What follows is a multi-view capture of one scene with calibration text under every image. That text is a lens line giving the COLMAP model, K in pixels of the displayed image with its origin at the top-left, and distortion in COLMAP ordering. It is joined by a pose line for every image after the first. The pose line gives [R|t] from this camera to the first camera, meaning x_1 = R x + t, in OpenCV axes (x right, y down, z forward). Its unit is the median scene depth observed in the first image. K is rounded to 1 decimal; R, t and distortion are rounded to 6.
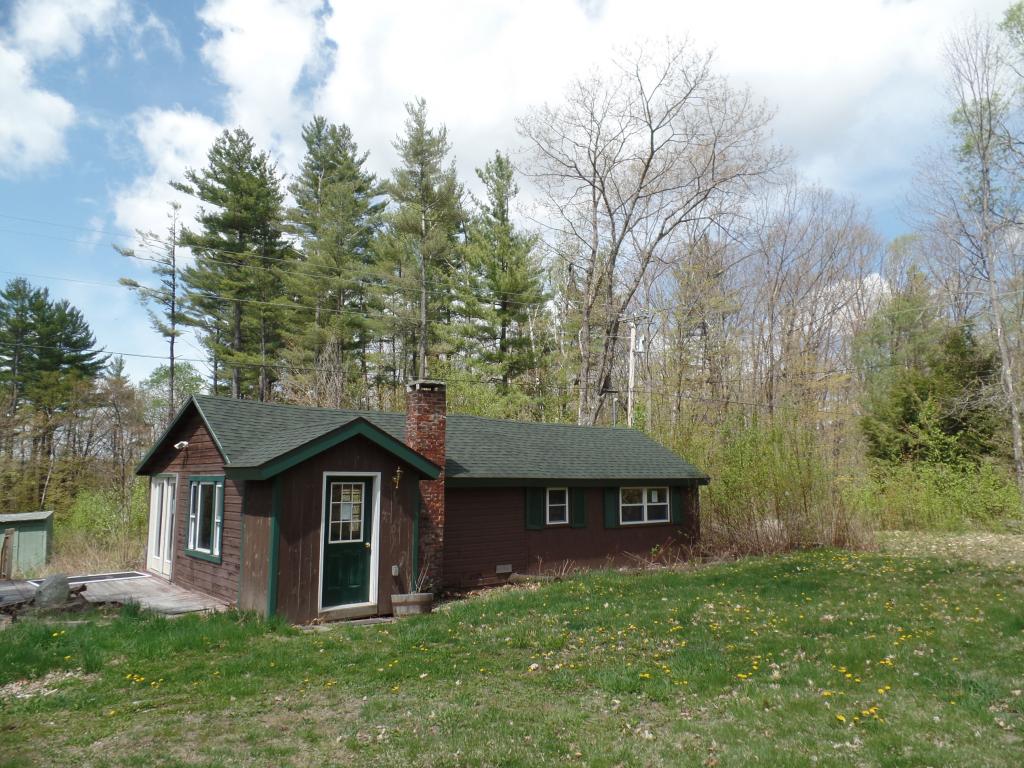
lens RADIAL K [[711.7, 0, 512.0], [0, 711.7, 384.0], [0, 0, 1]] dist [-0.004446, -0.003210]
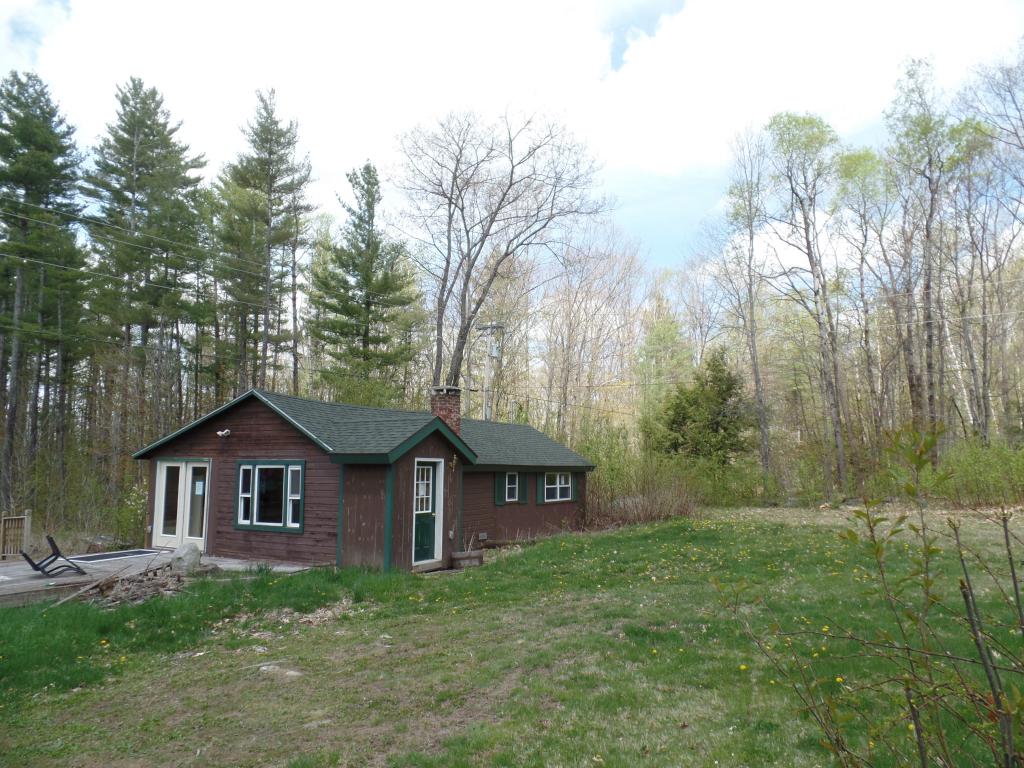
lens RADIAL K [[703.4, 0, 517.4], [0, 703.4, 382.7], [0, 0, 1]] dist [-0.000435, -0.000368]
pose [[0.938029, 0.048203, 0.343189, -0.314206], [-0.052392, 0.998622, 0.002939, -0.015849], [-0.342575, -0.020738, 0.939262, -0.153029]]
